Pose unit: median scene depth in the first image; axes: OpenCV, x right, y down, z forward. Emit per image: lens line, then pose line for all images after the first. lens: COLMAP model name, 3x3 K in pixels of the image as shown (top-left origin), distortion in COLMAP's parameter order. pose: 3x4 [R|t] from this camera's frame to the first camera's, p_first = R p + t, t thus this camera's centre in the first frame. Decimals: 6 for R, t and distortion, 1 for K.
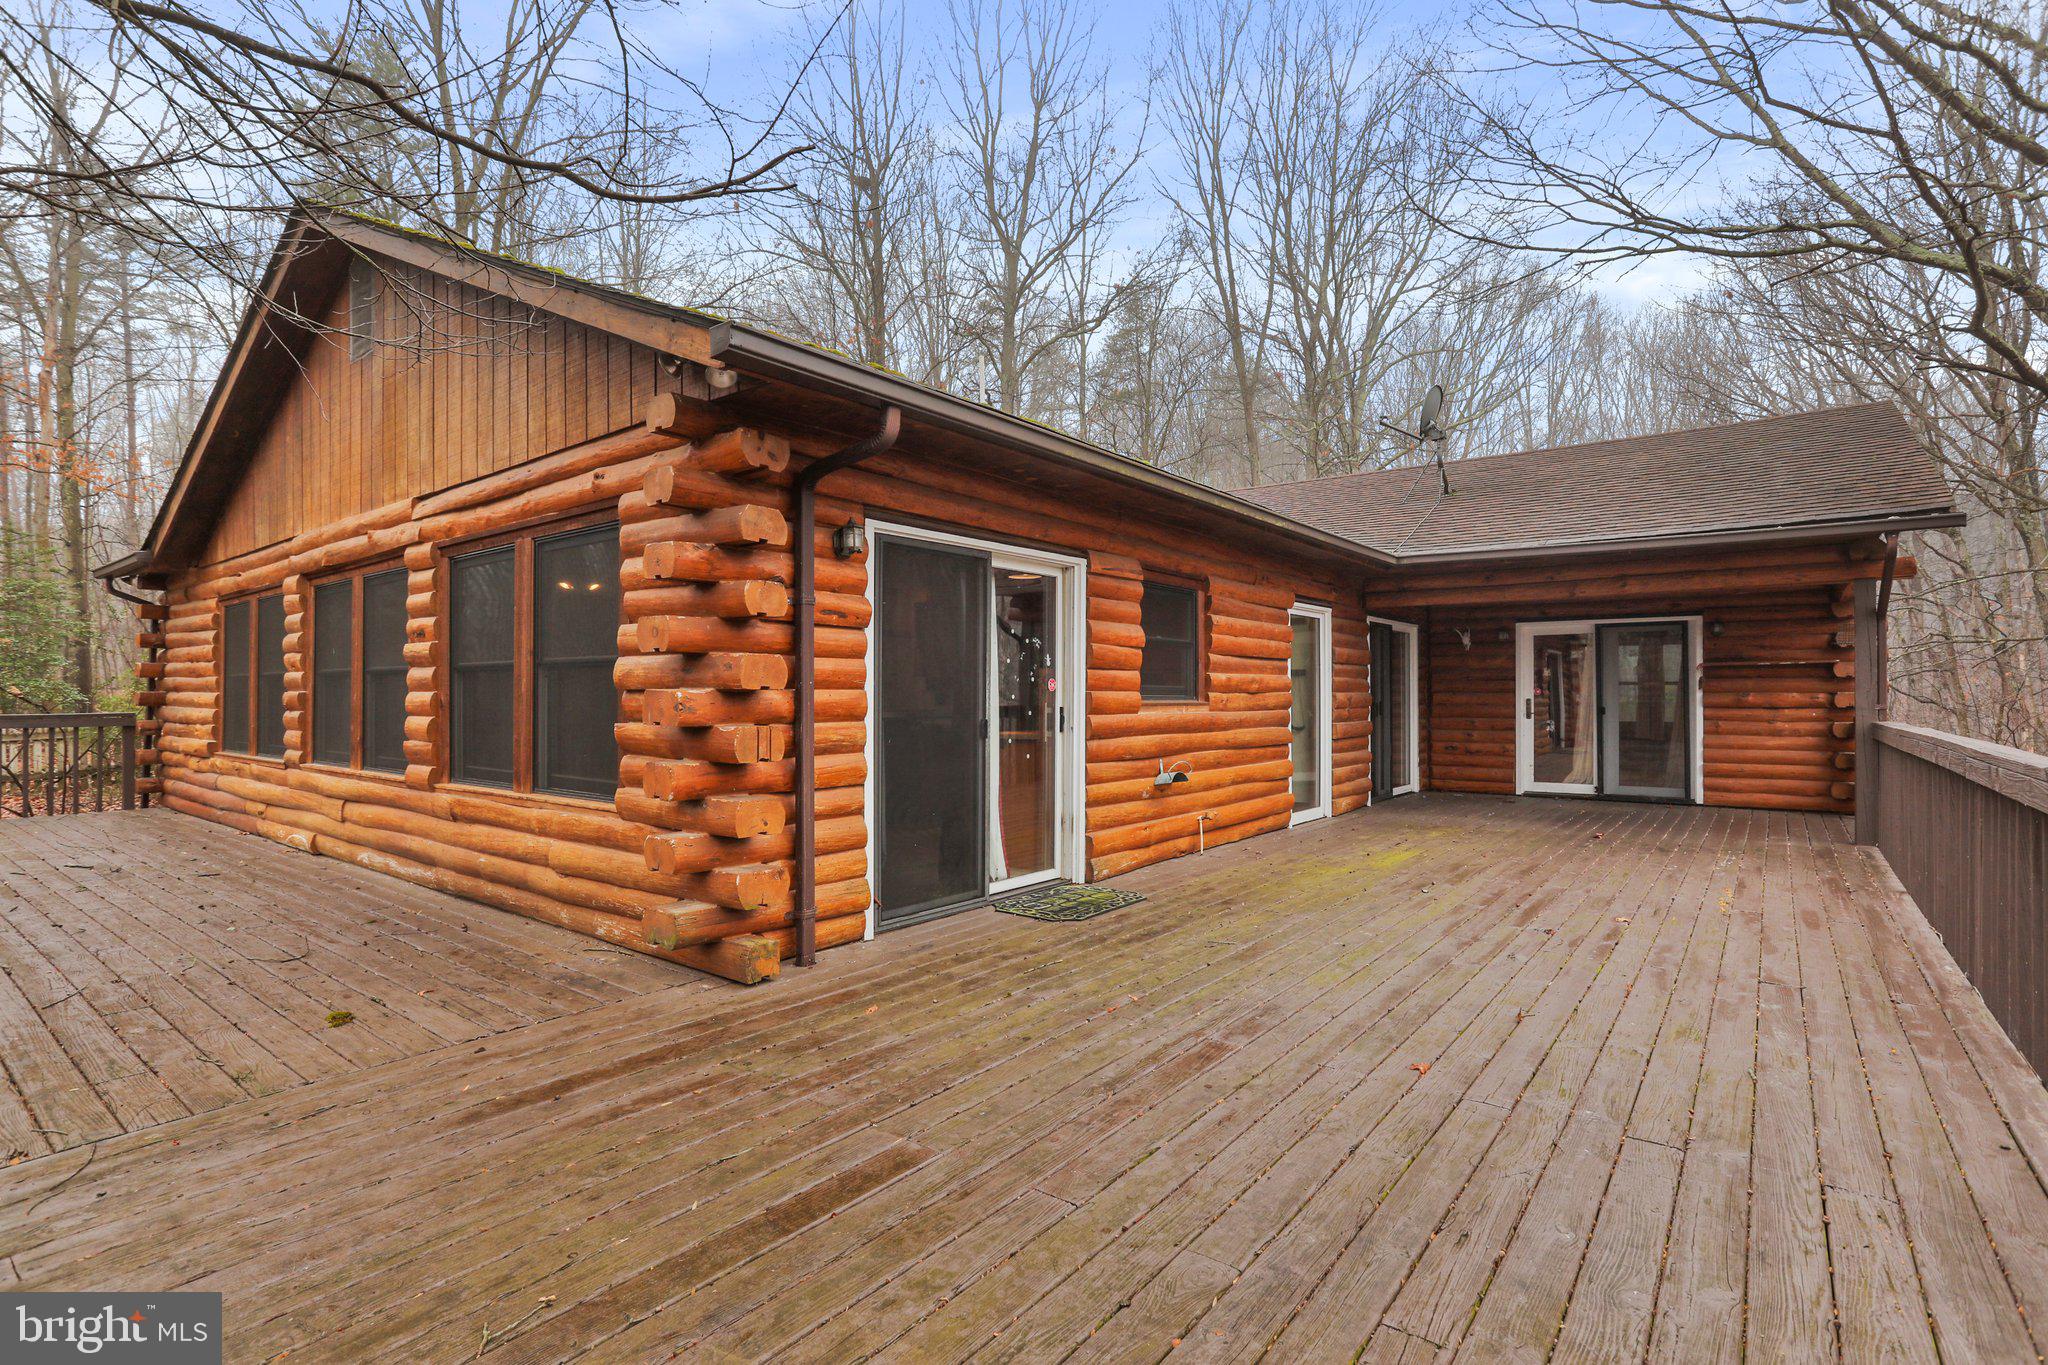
lens RADIAL K [[979.7, 0, 1020.1], [0, 979.7, 694.5], [0, 0, 1]] dist [-0.003776, -0.000477]
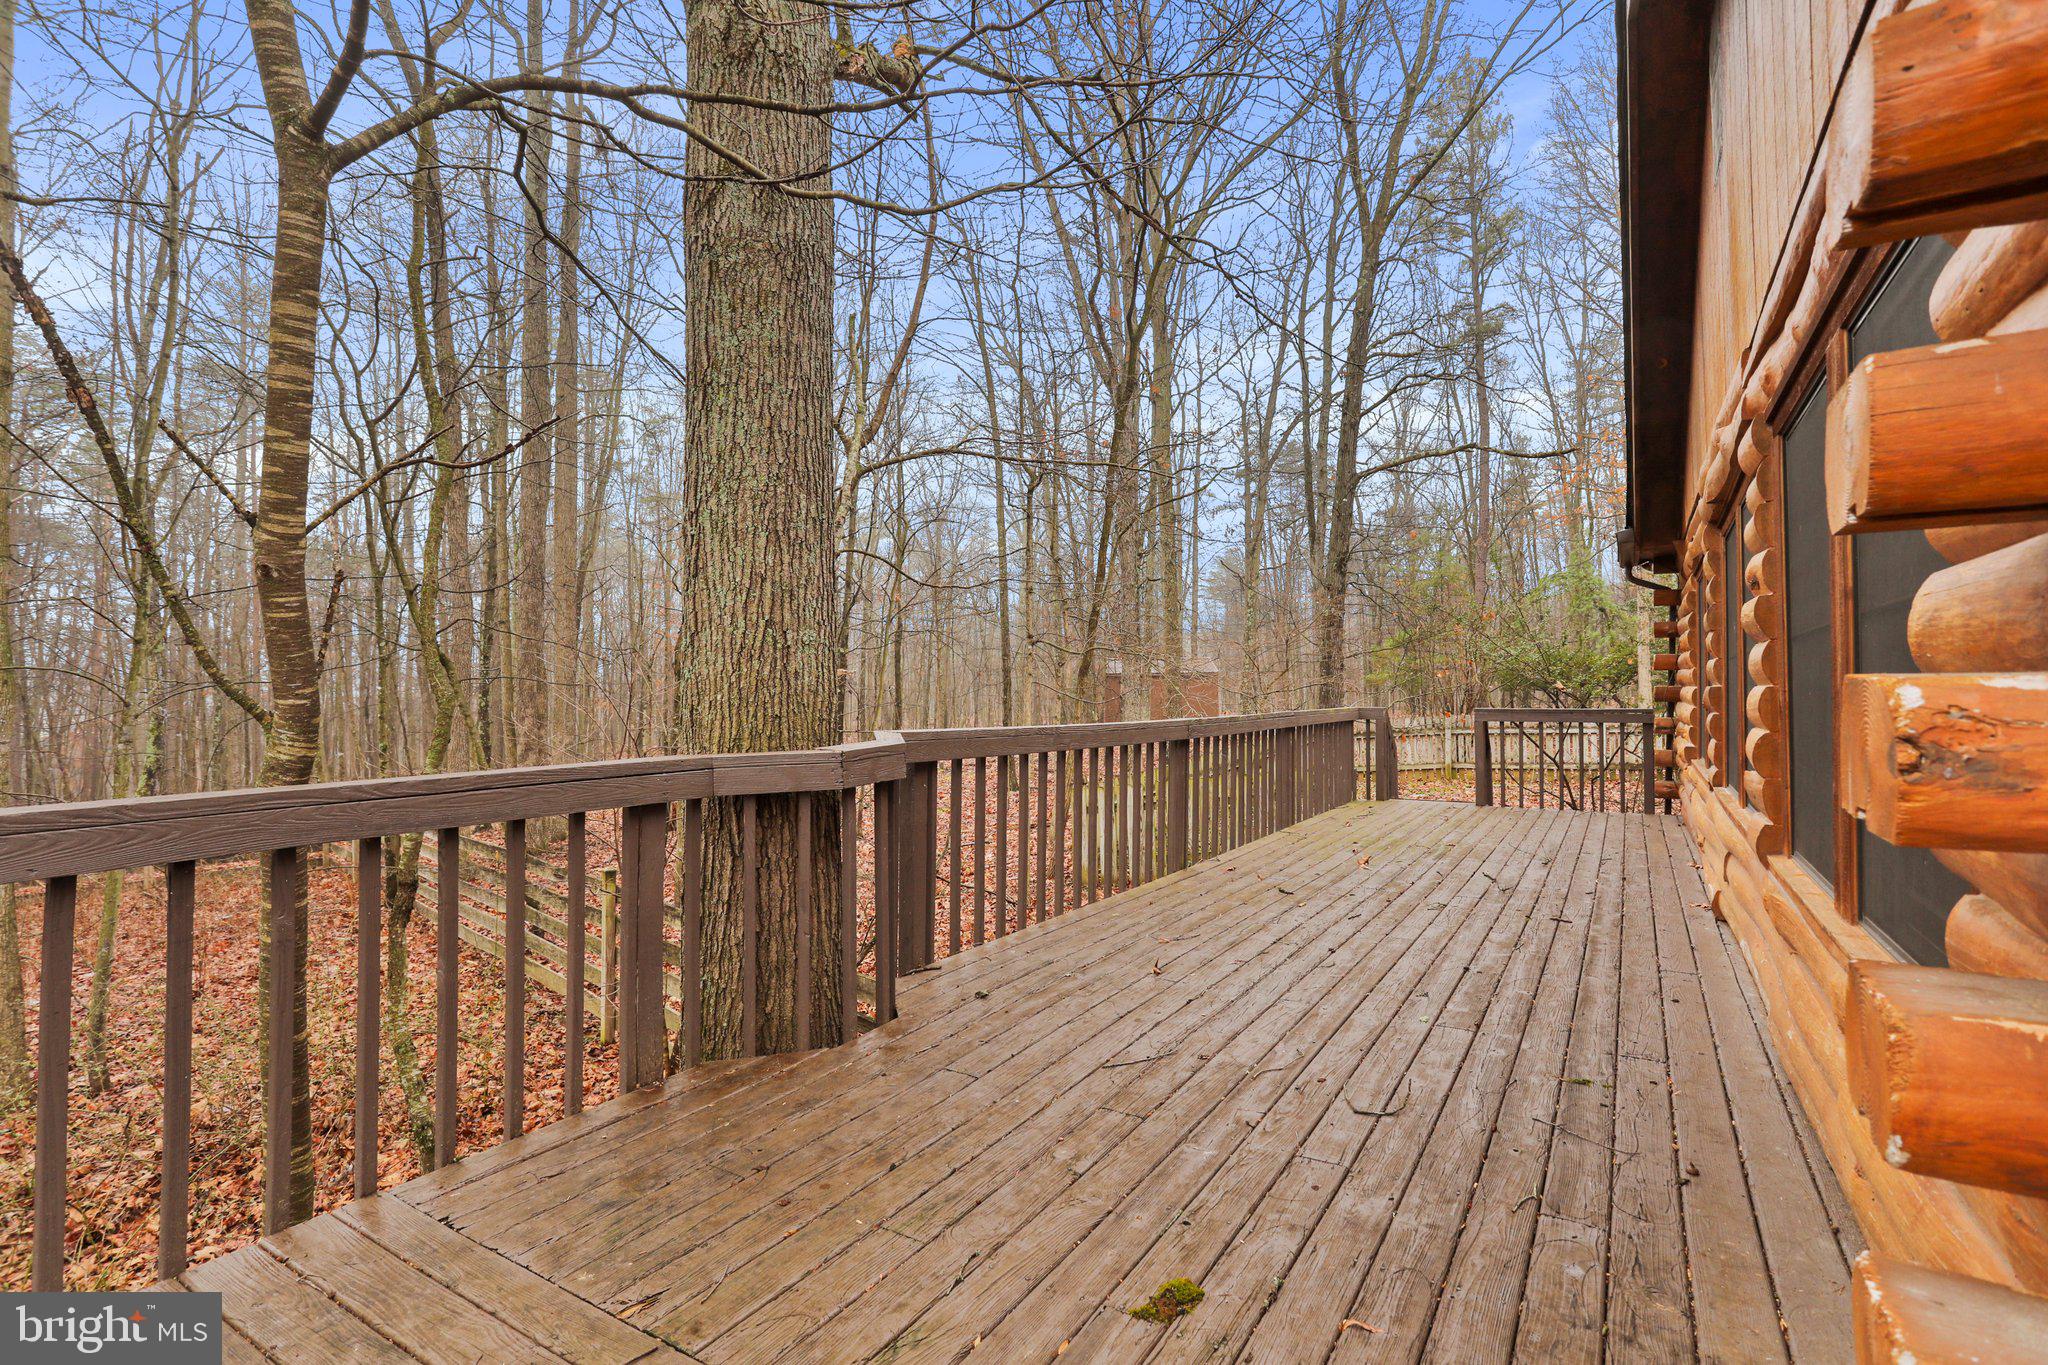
lens RADIAL K [[979.7, 0, 1020.1], [0, 979.7, 694.5], [0, 0, 1]] dist [-0.003776, -0.000477]
pose [[0.094362, 0.007483, -0.995510, -0.165018], [0.005210, 0.999954, 0.008010, -0.009162], [0.995524, -0.005942, 0.094319, 0.859855]]
